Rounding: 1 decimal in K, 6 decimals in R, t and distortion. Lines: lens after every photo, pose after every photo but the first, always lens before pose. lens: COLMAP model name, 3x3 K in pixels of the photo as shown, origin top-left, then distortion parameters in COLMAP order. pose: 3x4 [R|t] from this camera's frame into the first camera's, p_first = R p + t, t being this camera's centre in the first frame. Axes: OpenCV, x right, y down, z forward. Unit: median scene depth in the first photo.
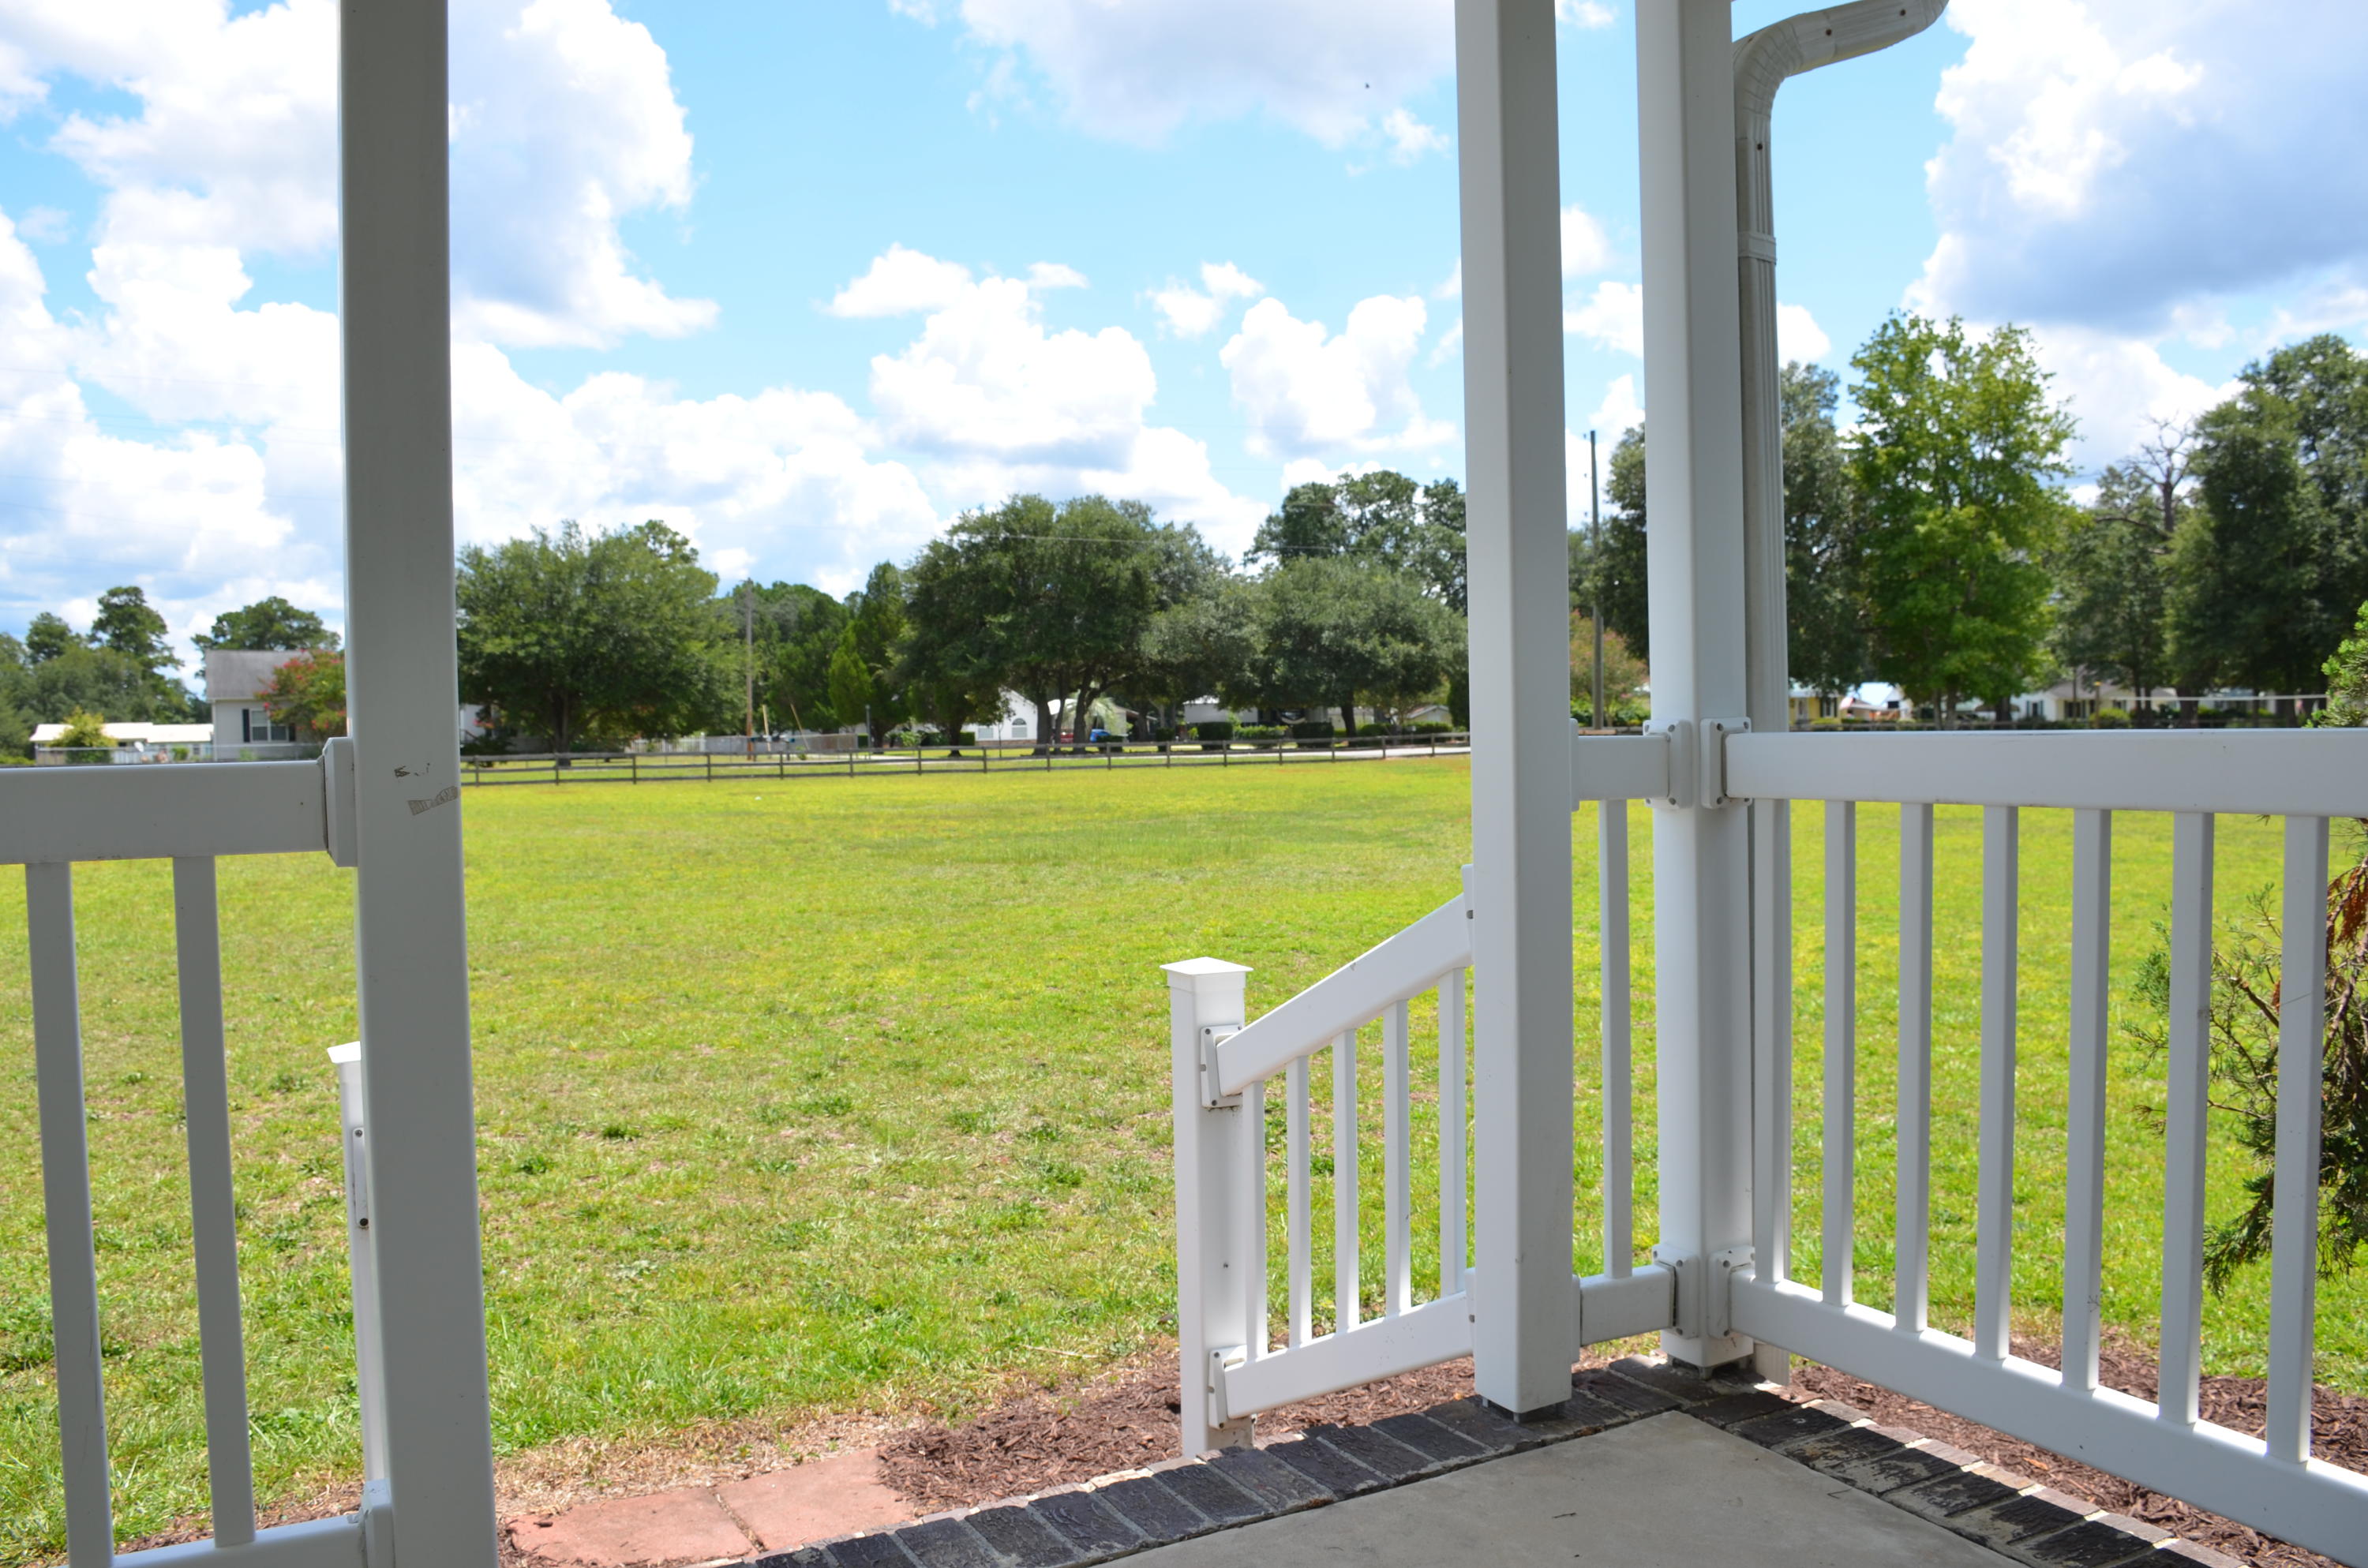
lens RADIAL K [[1827.7, 0, 1169.9], [0, 1827.7, 803.8], [0, 0, 1]] dist [-0.155631, 0.103582]
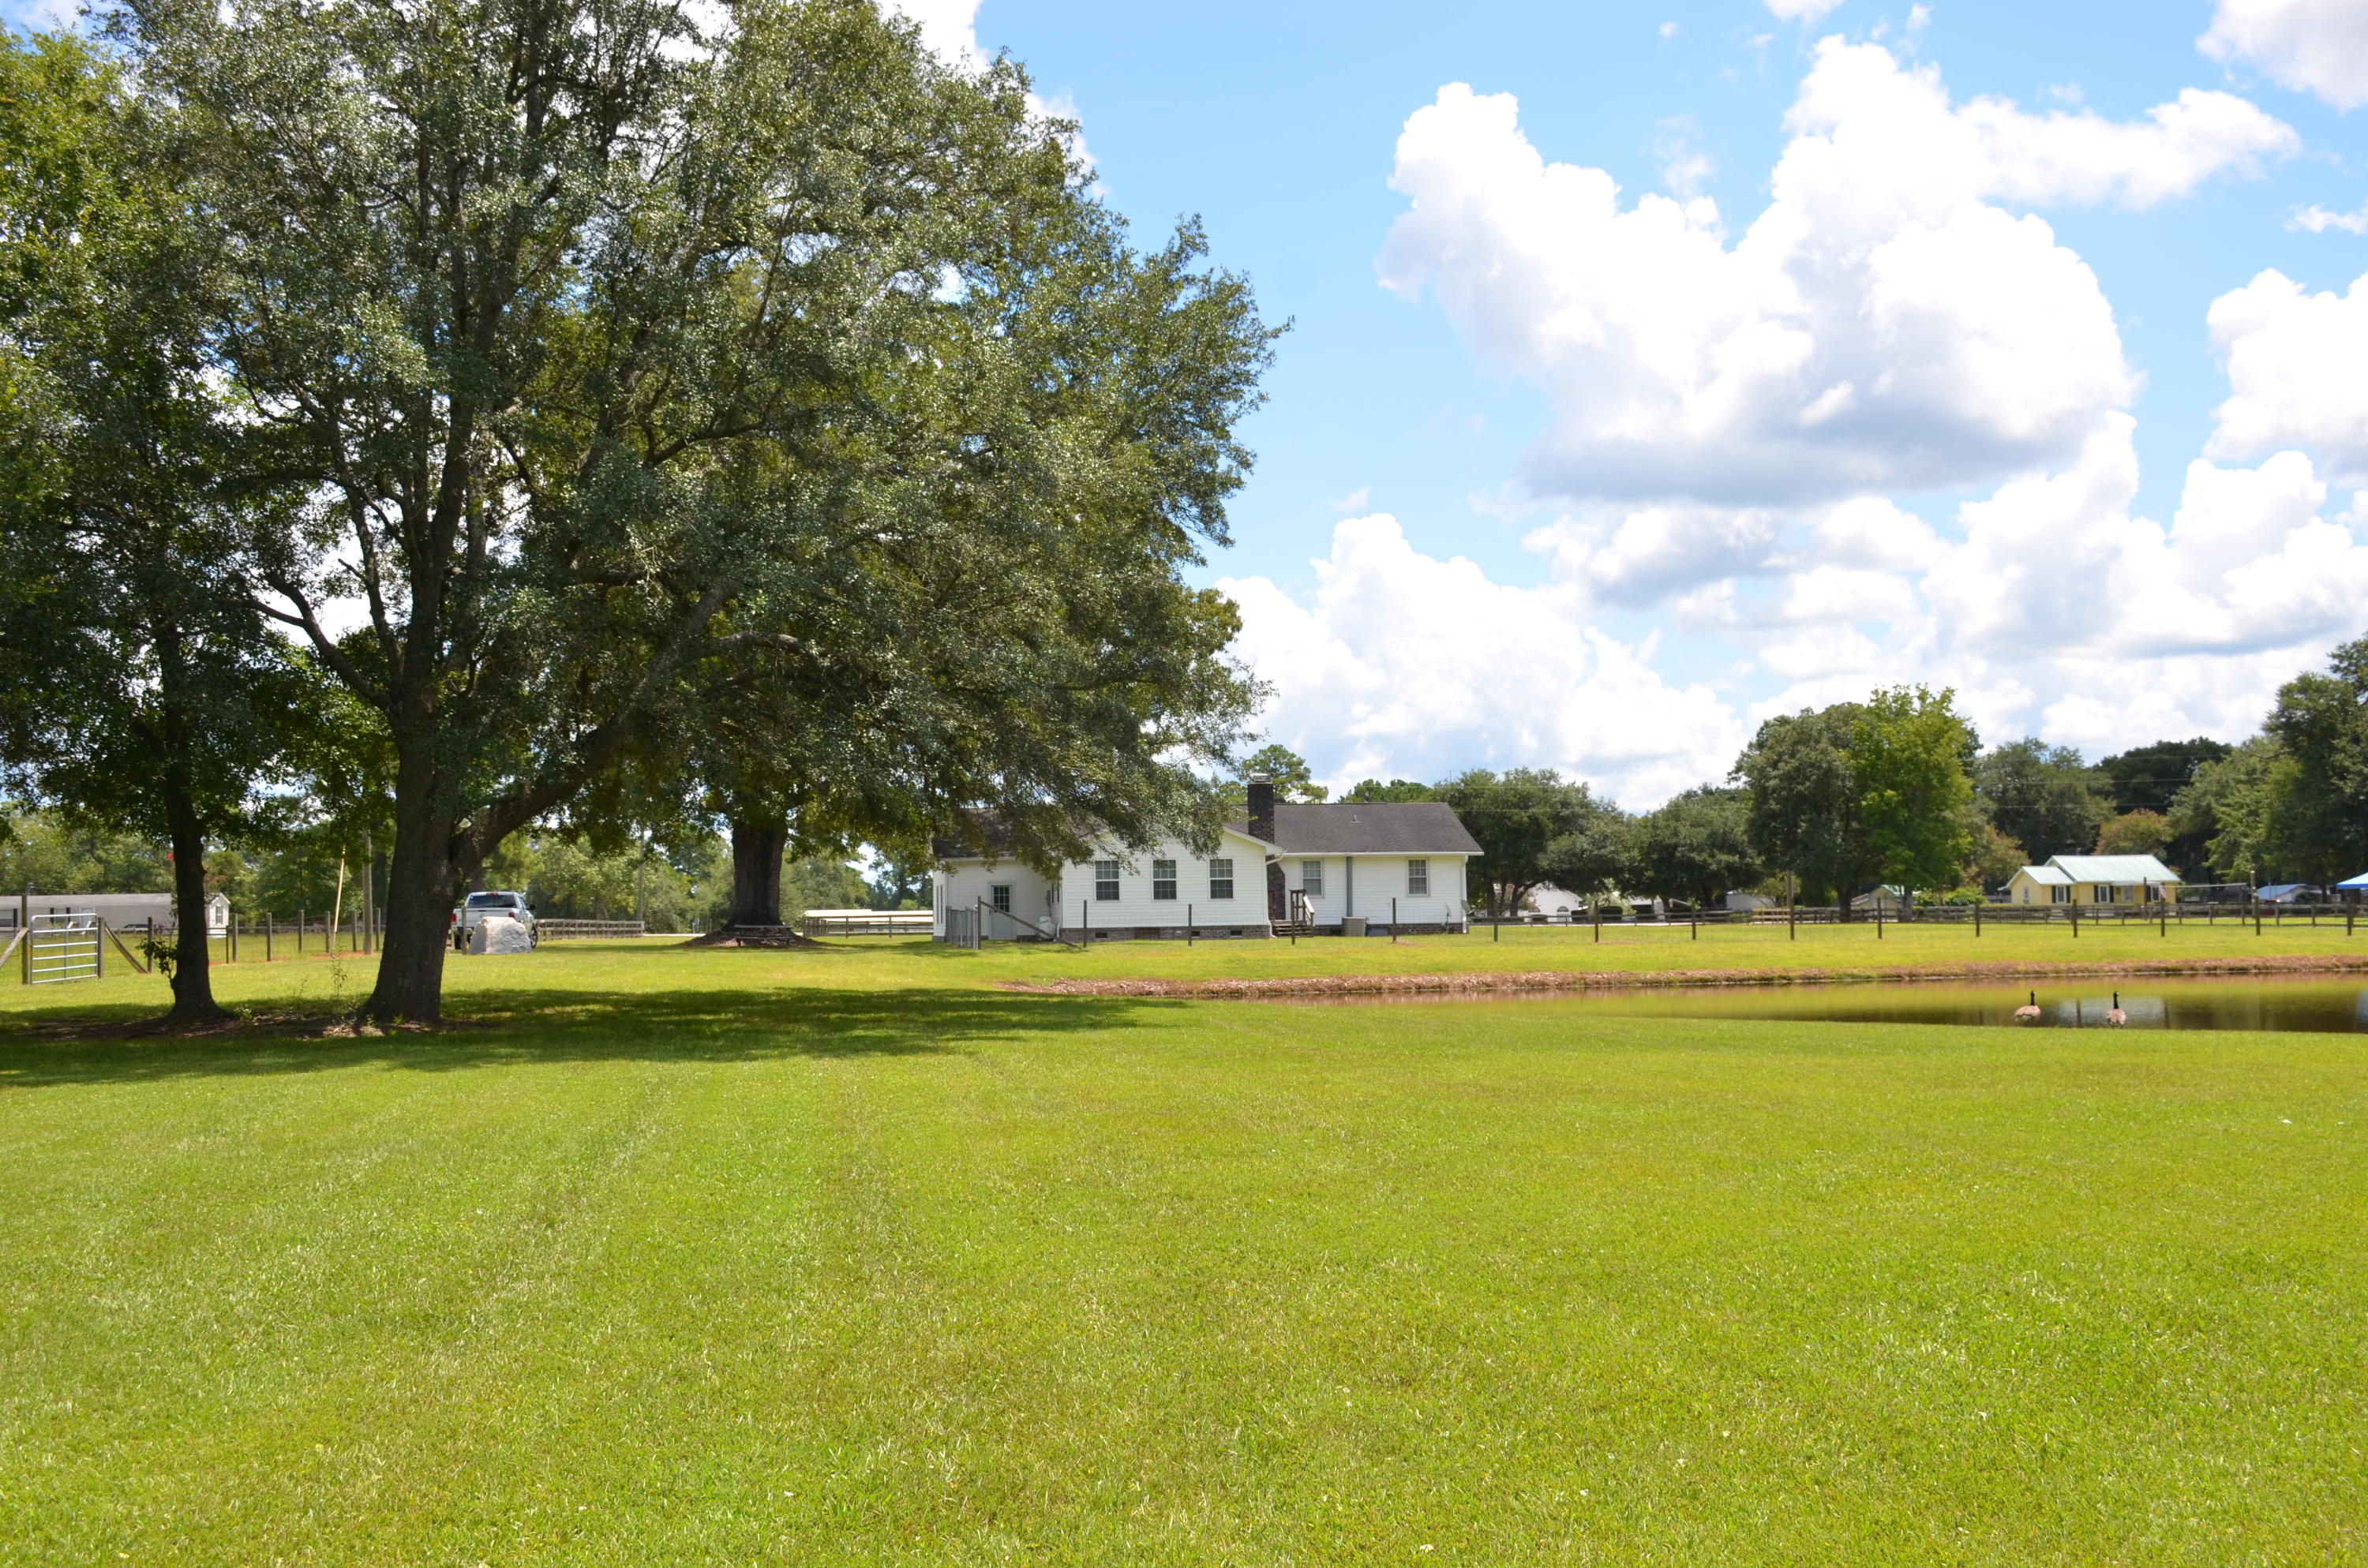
lens RADIAL K [[2314.0, 0, 1180.8], [0, 2314.0, 785.9], [0, 0, 1]] dist [0.018046, 0.014158]
pose [[0.945786, -0.019726, -0.324191, 0.201611], [-0.013068, 0.995034, -0.098669, 0.033089], [0.324528, 0.097557, 0.940832, -0.620870]]
